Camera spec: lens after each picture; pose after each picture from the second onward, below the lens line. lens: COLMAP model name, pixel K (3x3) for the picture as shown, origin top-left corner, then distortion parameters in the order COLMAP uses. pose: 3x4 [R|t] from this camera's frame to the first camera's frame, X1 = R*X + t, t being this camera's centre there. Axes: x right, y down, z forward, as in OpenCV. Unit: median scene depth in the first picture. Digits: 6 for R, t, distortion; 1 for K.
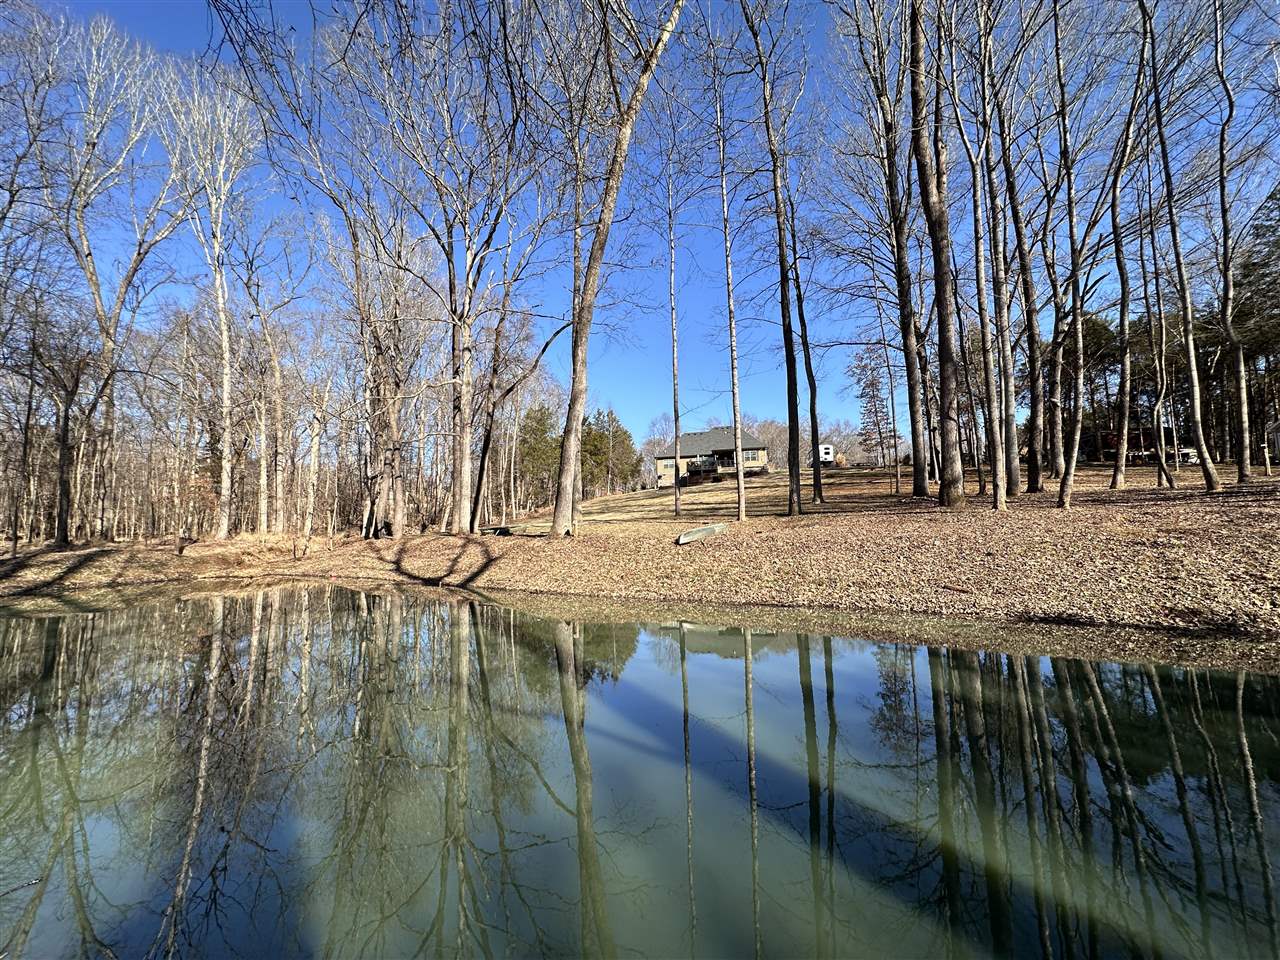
lens RADIAL K [[508.9, 0, 636.0], [0, 508.9, 486.3], [0, 0, 1]] dist [-0.003646, 0.000794]
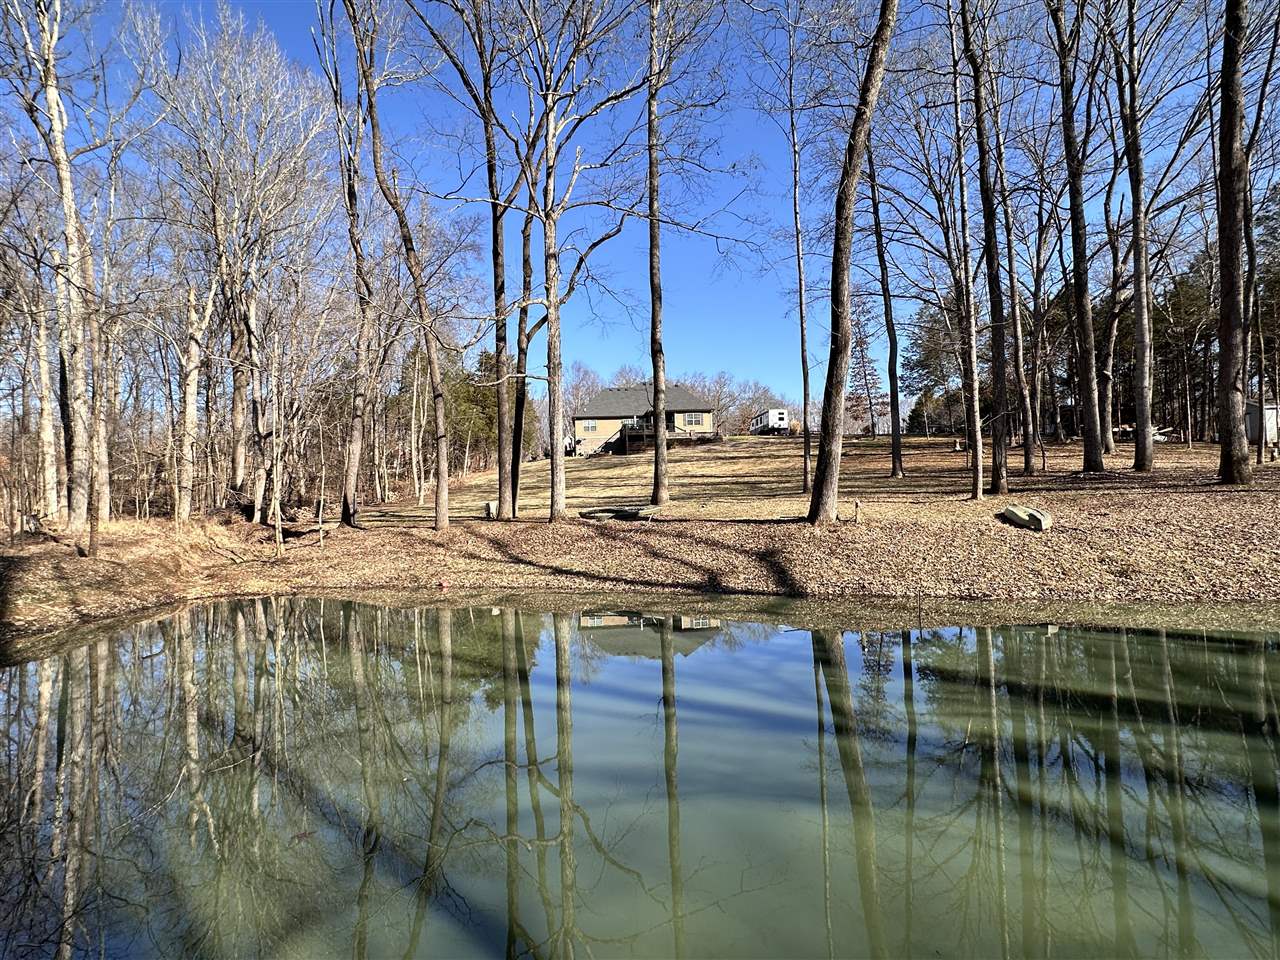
lens RADIAL K [[622.1, 0, 636.6], [0, 622.1, 483.3], [0, 0, 1]] dist [-0.004953, 0.001108]
pose [[0.961054, 0.003490, 0.276338, -0.233256], [-0.016624, 0.998840, 0.045199, 0.001296], [-0.275859, -0.048032, 0.959997, 0.066282]]
